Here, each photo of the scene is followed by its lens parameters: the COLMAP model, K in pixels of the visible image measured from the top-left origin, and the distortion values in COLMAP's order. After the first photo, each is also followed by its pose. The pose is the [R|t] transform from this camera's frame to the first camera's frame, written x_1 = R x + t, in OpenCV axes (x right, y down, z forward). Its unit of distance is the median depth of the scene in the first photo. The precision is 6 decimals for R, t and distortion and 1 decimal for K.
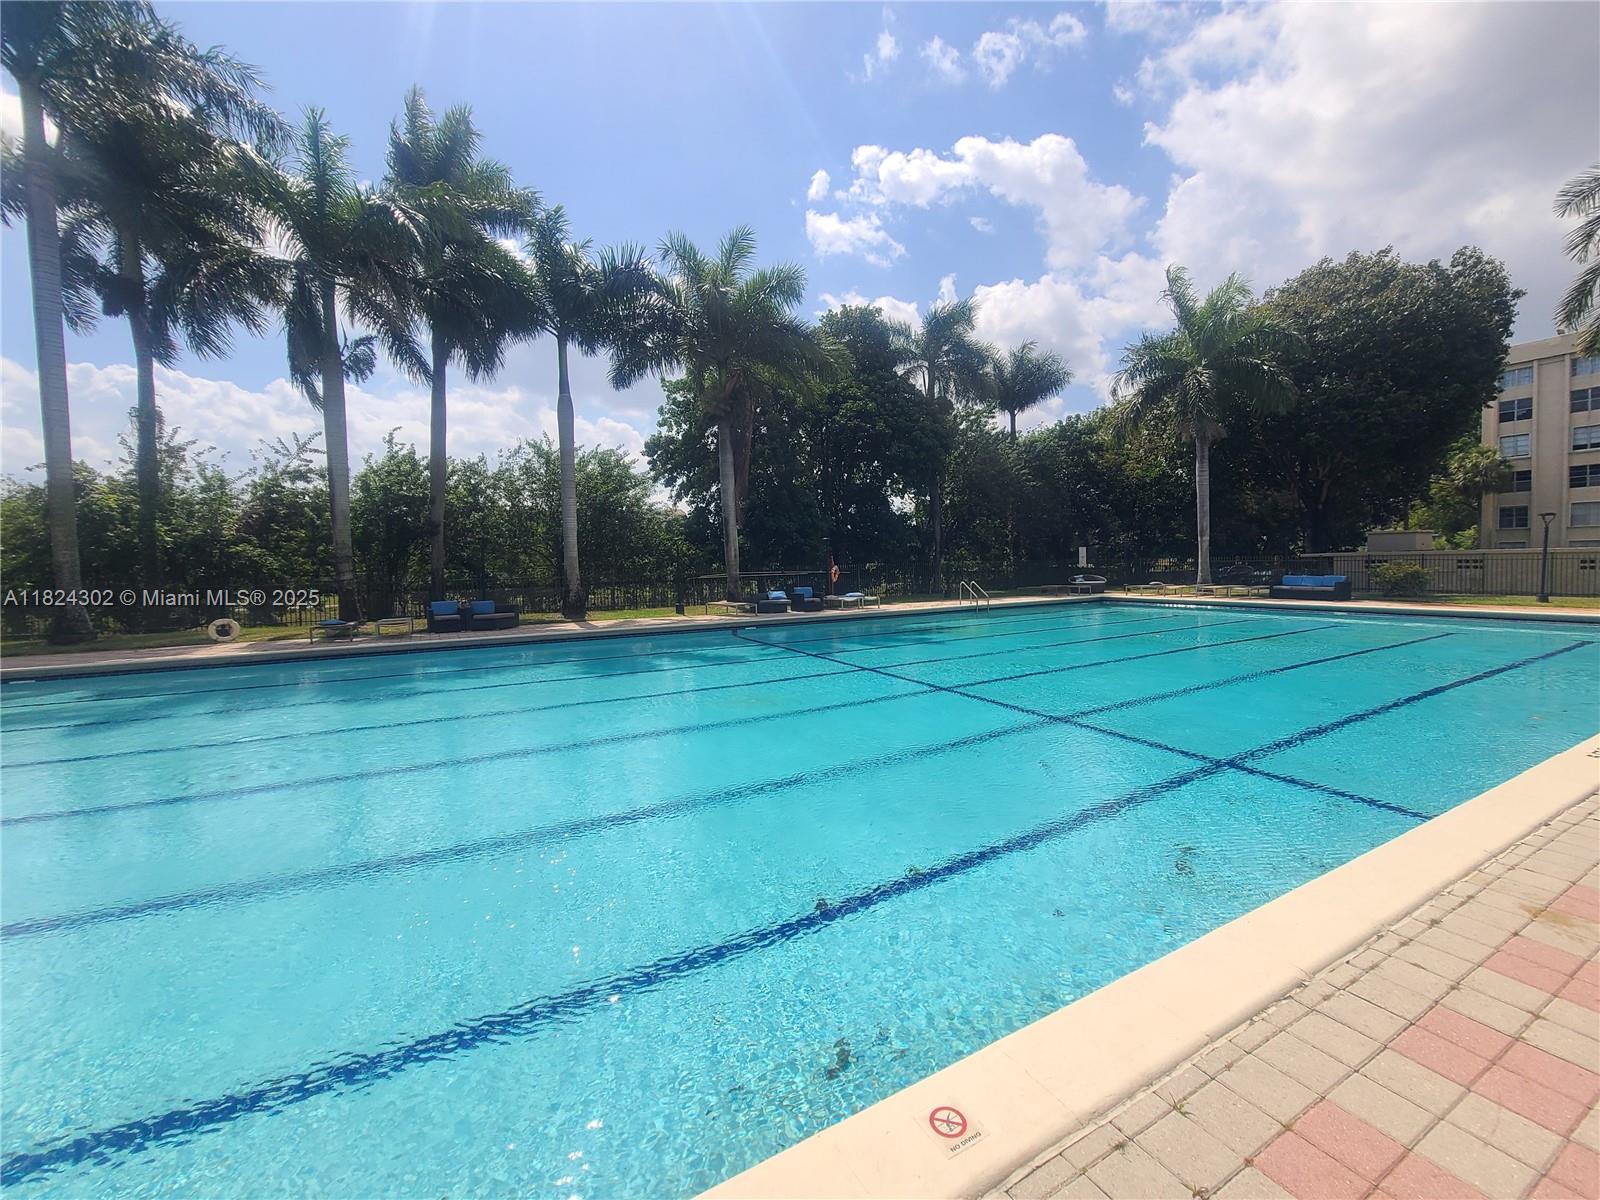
lens RADIAL K [[669.0, 0, 808.9], [0, 669.0, 585.7], [0, 0, 1]] dist [-0.000573, -0.000516]
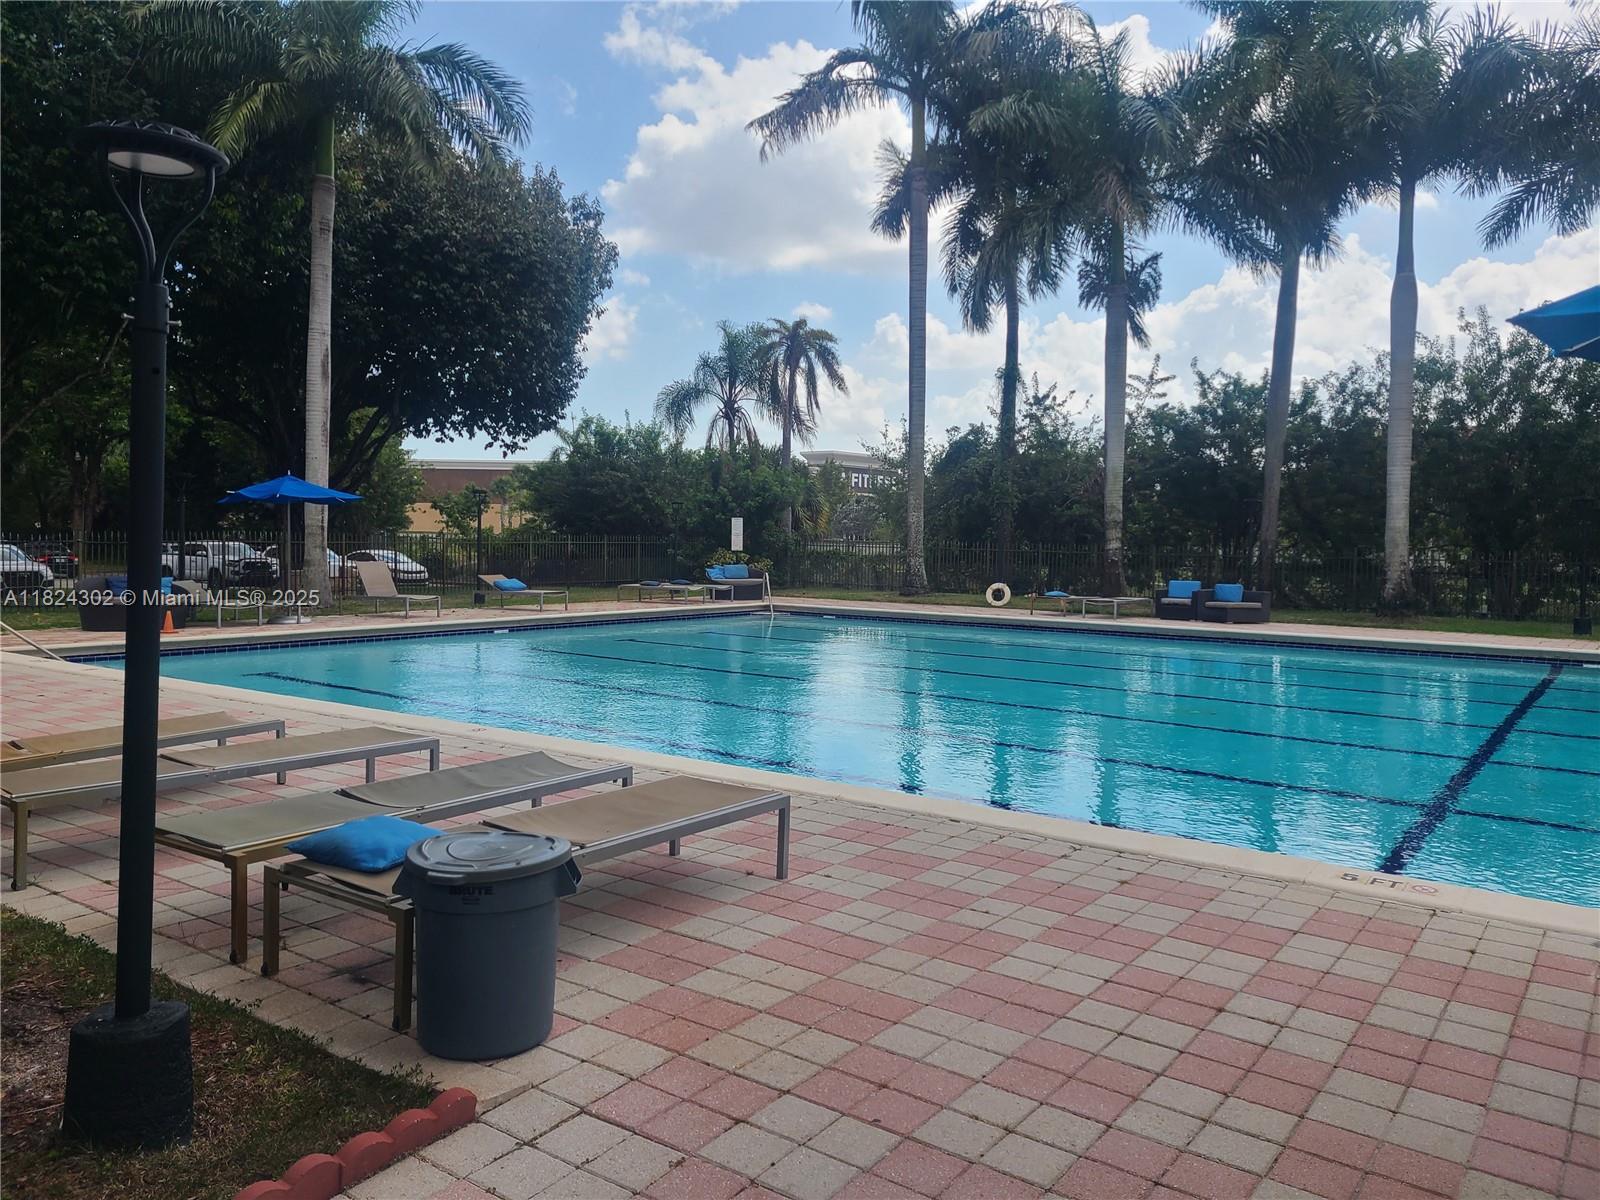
lens RADIAL K [[1194.7, 0, 814.0], [0, 1194.7, 572.7], [0, 0, 1]] dist [0.055369, -0.030450]
pose [[0.418068, 0.056674, -0.906646, 0.442853], [-0.054537, 0.997818, 0.037225, -0.012252], [0.906777, 0.033884, 0.420247, 0.009768]]
